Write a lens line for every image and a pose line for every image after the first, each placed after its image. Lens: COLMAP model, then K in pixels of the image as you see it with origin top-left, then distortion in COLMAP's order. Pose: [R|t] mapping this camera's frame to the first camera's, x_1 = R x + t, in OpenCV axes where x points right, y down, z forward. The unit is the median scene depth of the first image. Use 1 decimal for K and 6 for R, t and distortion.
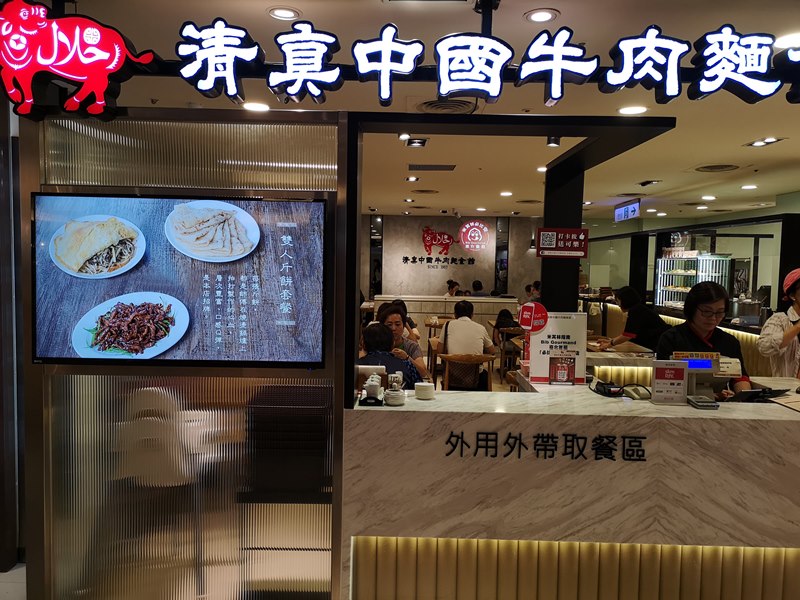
lens RADIAL K [[616.7, 0, 400.6], [0, 616.7, 299.9], [0, 0, 1]] dist [0.040658, -0.029681]
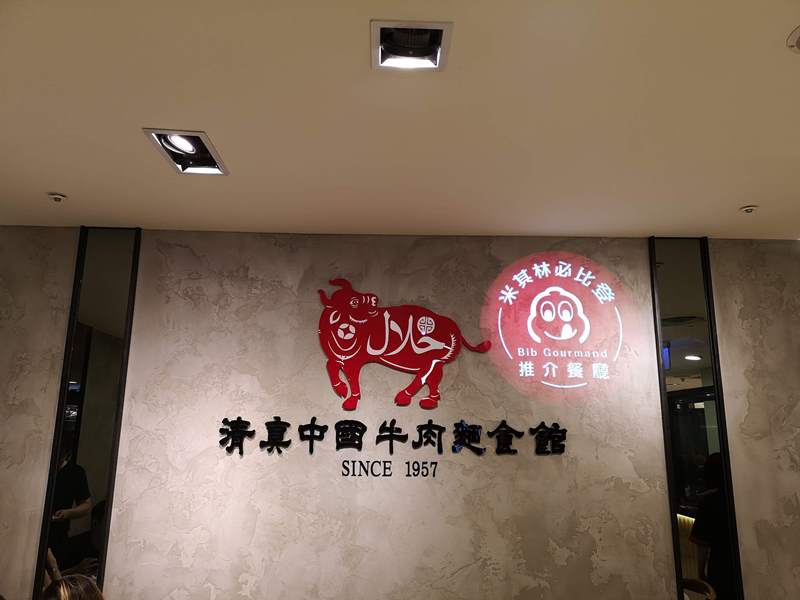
lens RADIAL K [[616.7, 0, 398.2], [0, 616.7, 300.3], [0, 0, 1]] dist [0.040658, -0.029681]
pose [[0.999664, -0.000725, 0.025921, 0.331998], [0.008351, 0.955363, -0.295316, -0.267066], [-0.024550, 0.295433, 0.955048, 4.546701]]
